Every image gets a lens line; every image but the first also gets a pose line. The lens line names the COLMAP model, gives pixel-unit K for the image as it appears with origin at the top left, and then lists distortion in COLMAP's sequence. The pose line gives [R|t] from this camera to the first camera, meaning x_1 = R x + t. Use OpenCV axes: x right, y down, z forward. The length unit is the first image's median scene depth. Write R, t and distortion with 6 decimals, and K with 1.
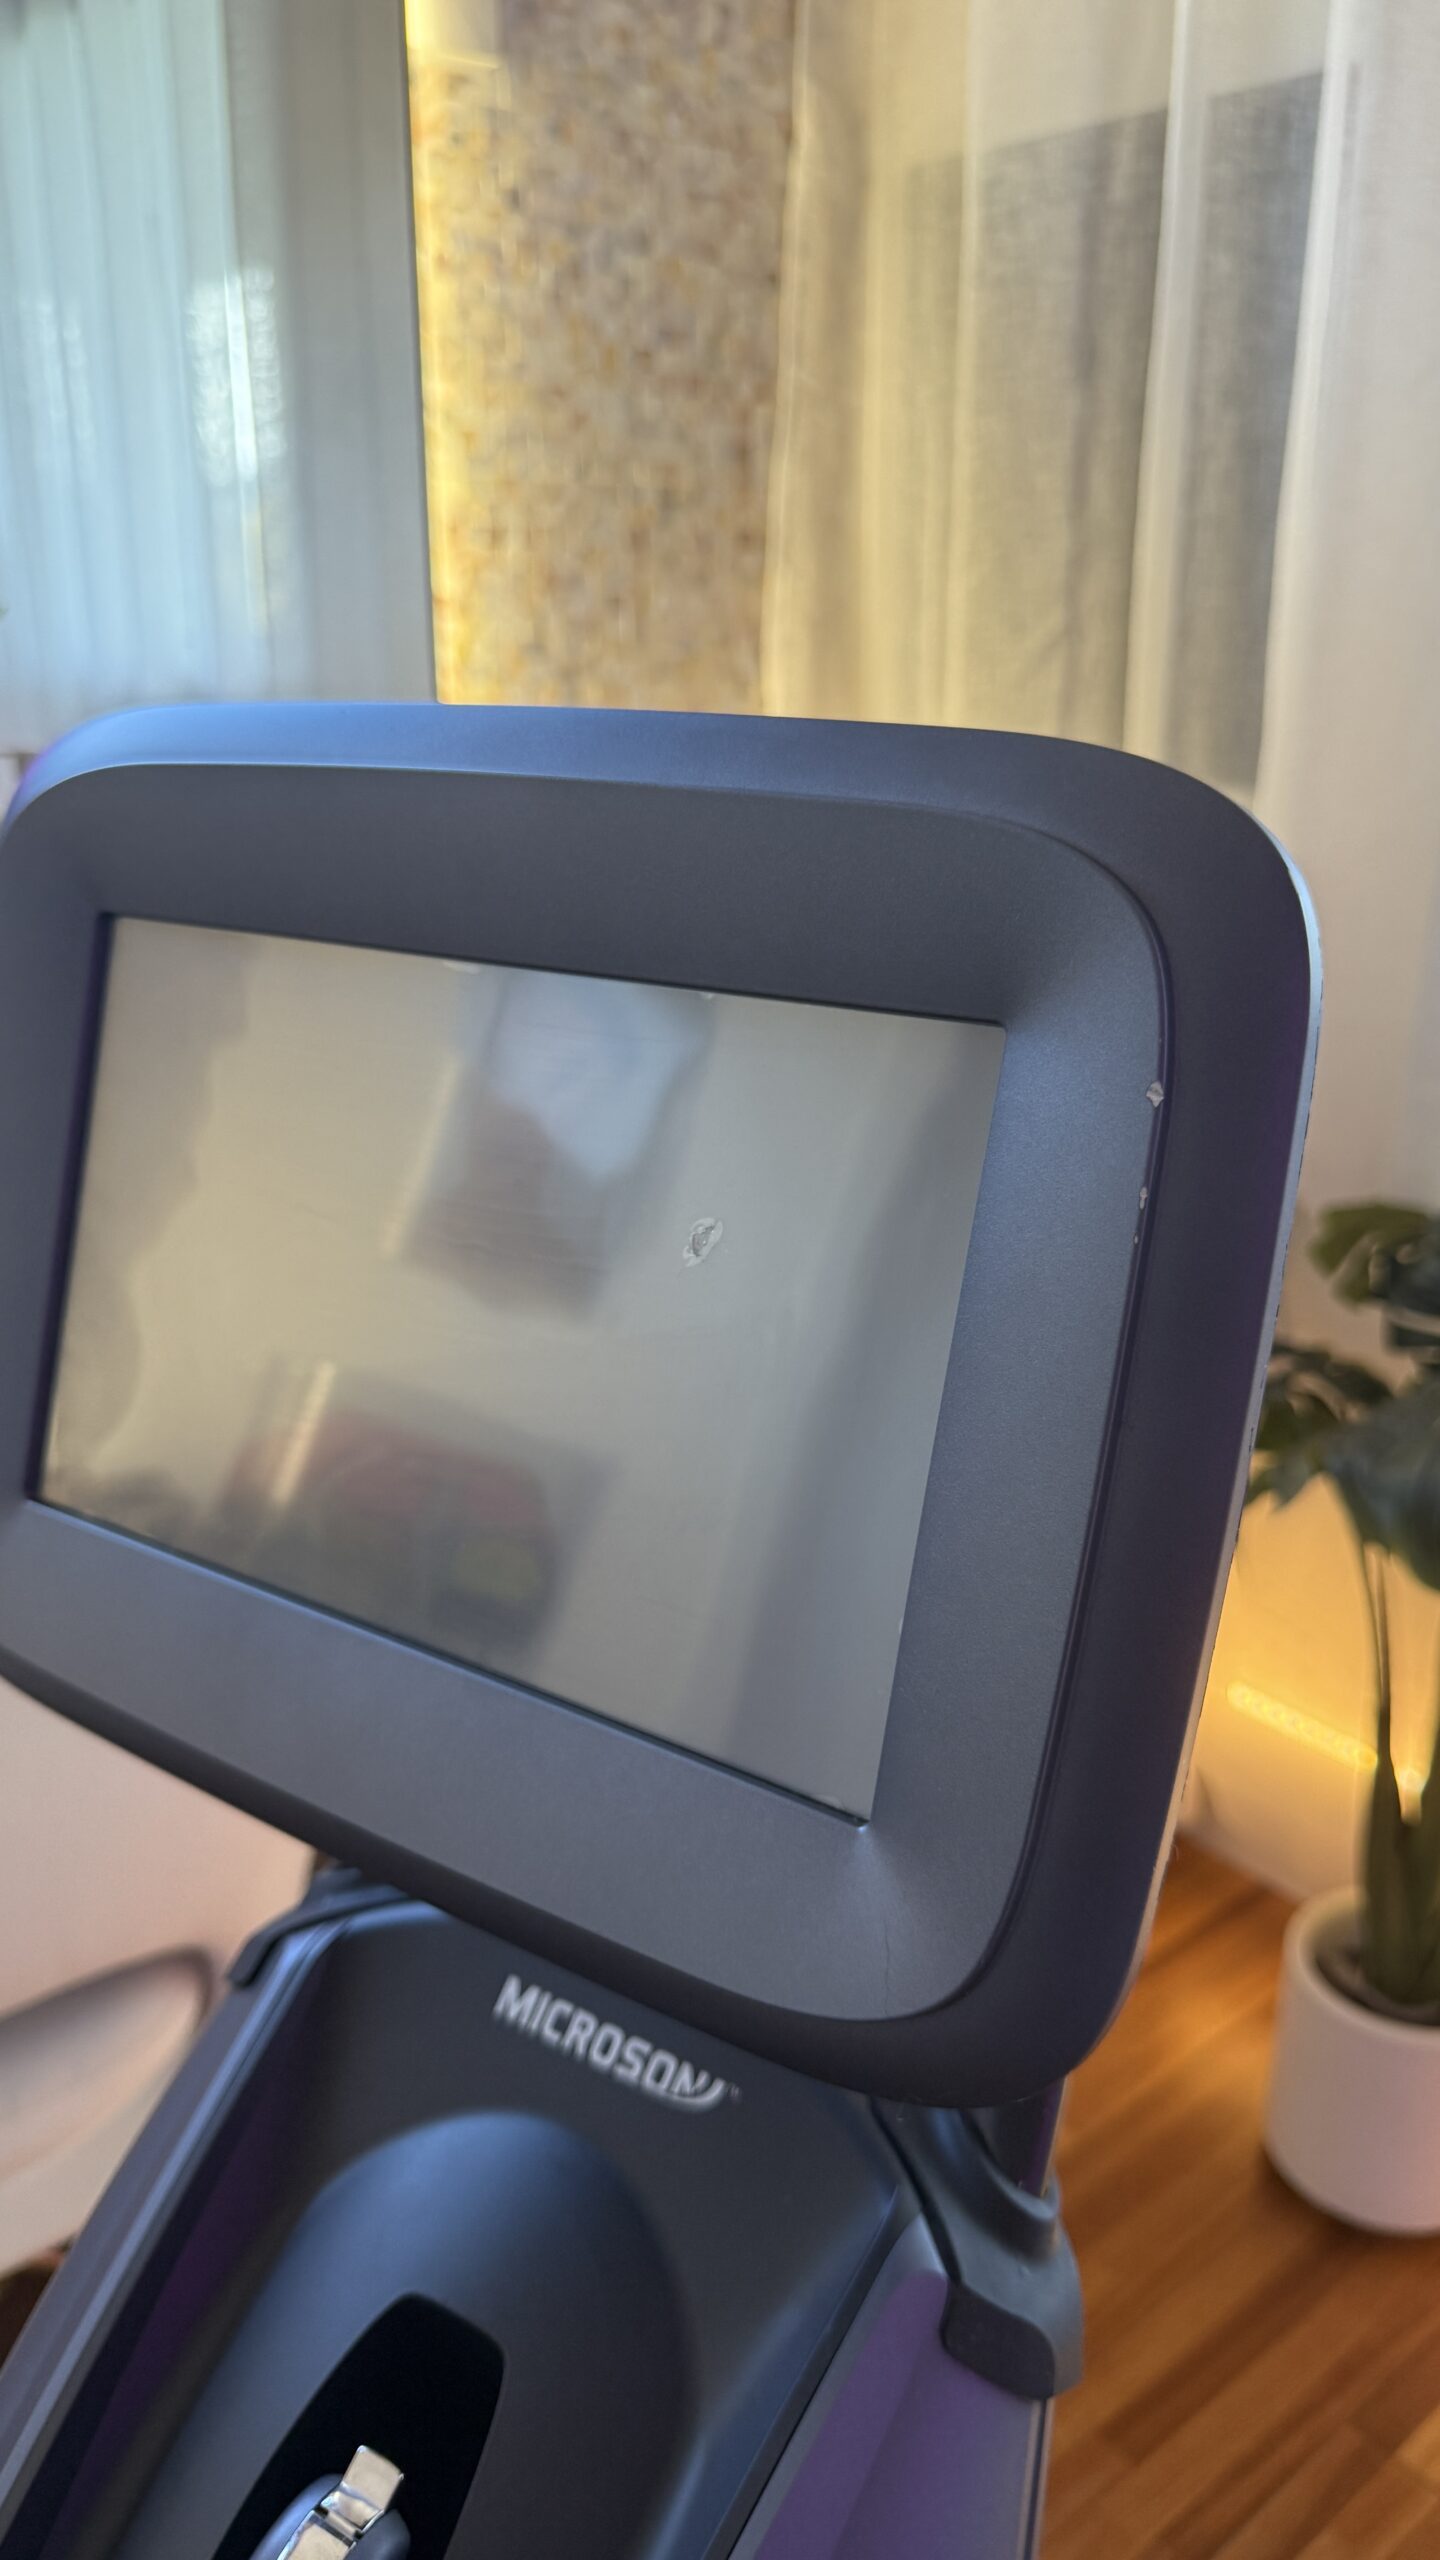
lens RADIAL K [[1864.3, 0, 746.1], [0, 1864.3, 1263.7], [0, 0, 1]] dist [-0.019823, -0.004948]
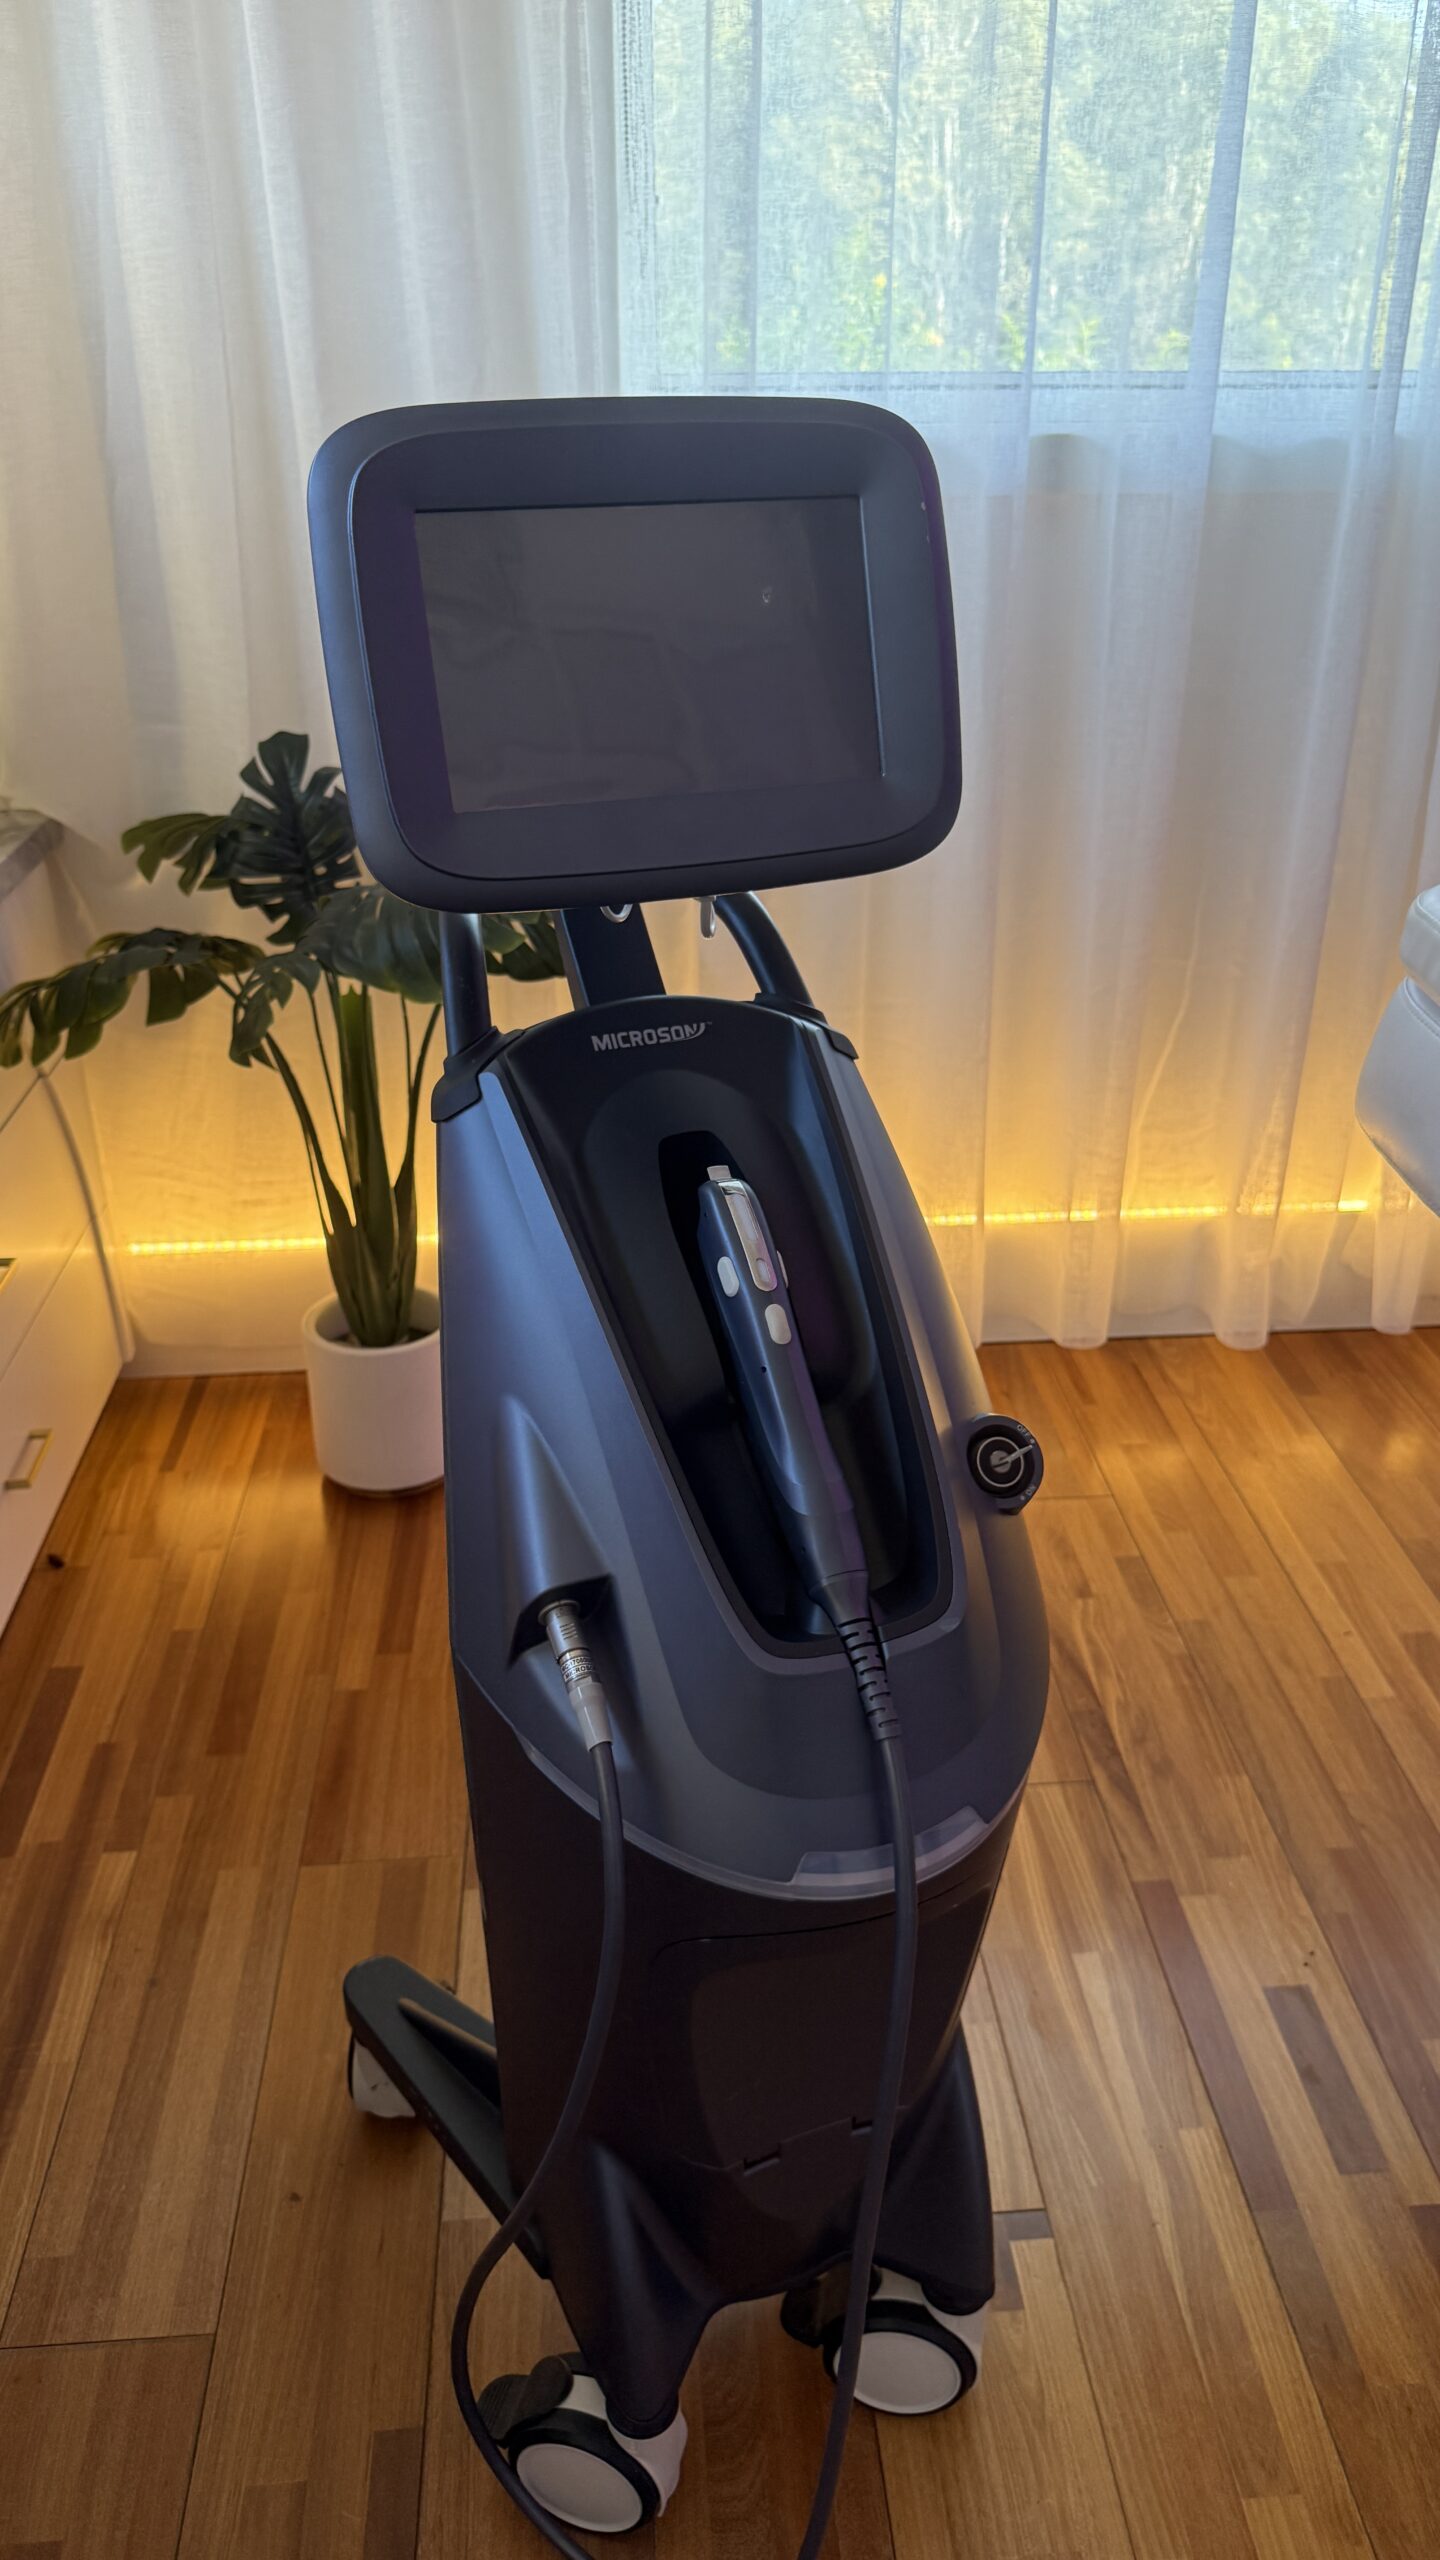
lens RADIAL K [[1801.1, 0, 731.4], [0, 1801.1, 1263.8], [0, 0, 1]] dist [-0.004416, -0.006260]
pose [[0.579302, -0.369213, 0.726699, -0.486470], [0.269579, 0.928145, 0.256661, 0.041271], [-0.769244, 0.047219, 0.637208, -0.128470]]
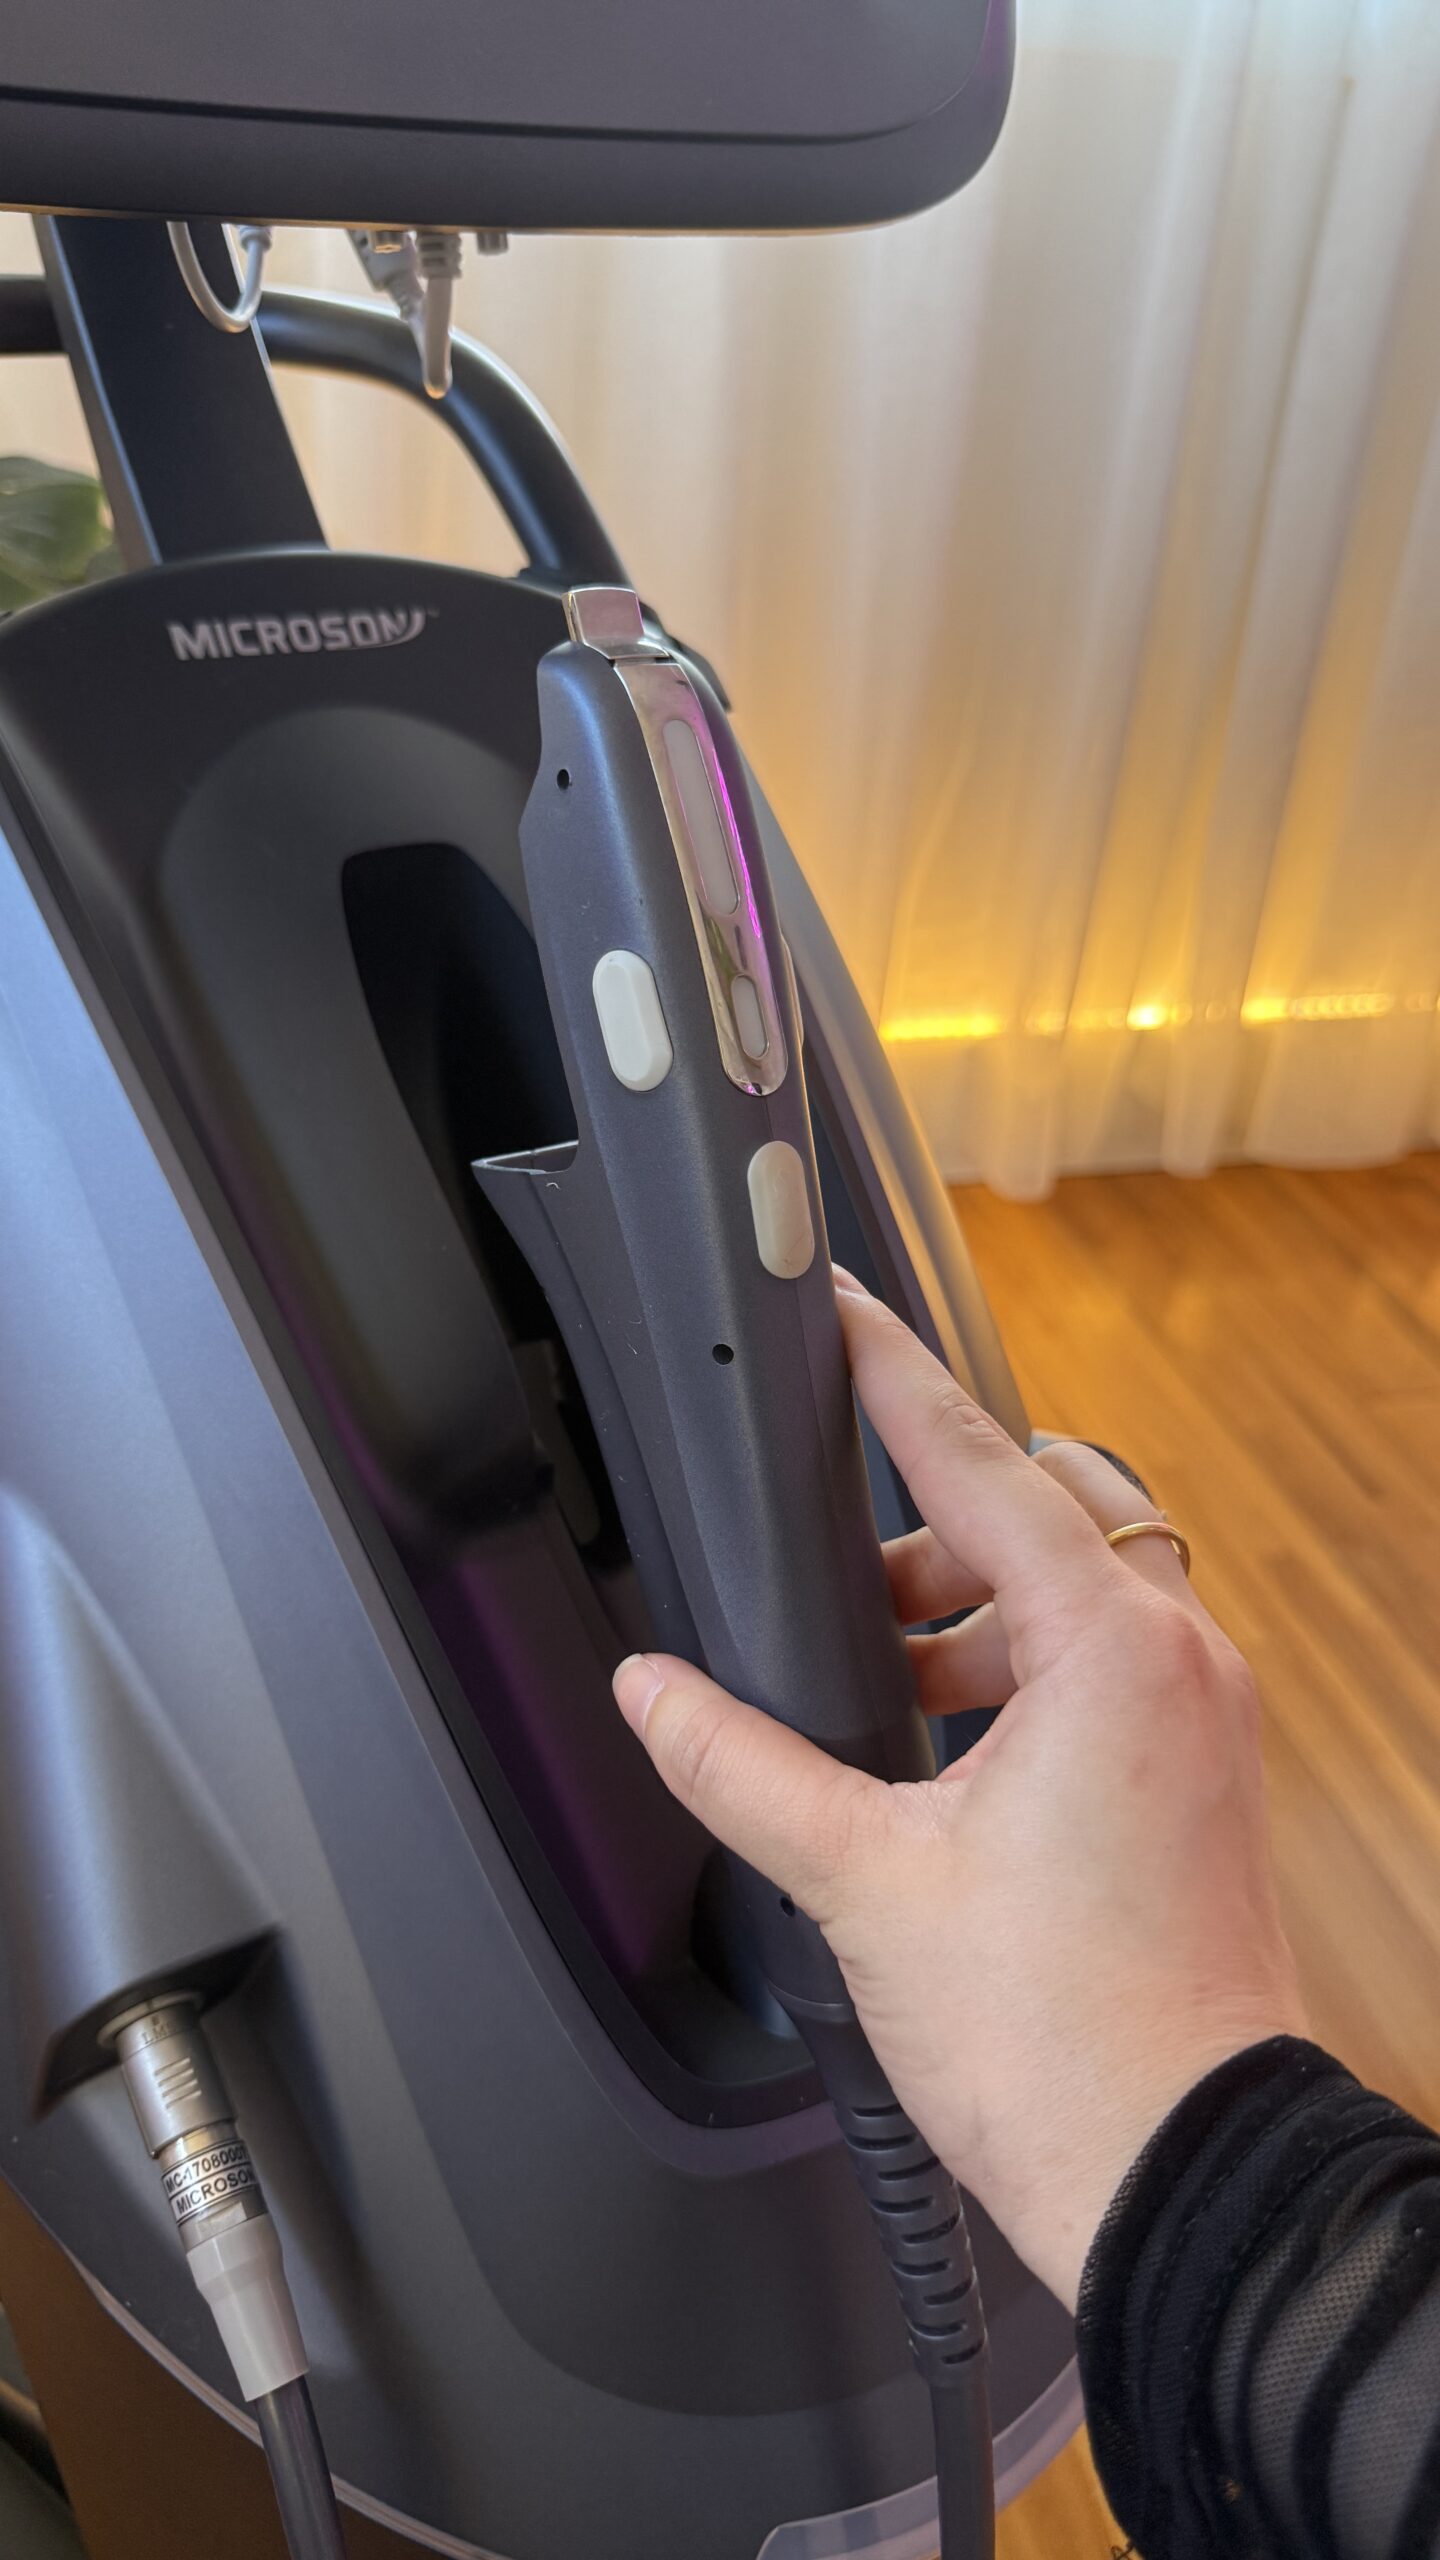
lens RADIAL K [[1859.9, 0, 711.7], [0, 1859.9, 1305.9], [0, 0, 1]] dist [0.000063, -0.079483]
pose [[0.422018, -0.470523, 0.774925, -0.267772], [0.227892, 0.882383, 0.411662, 0.108375], [-0.877477, 0.002870, 0.479610, 0.091956]]
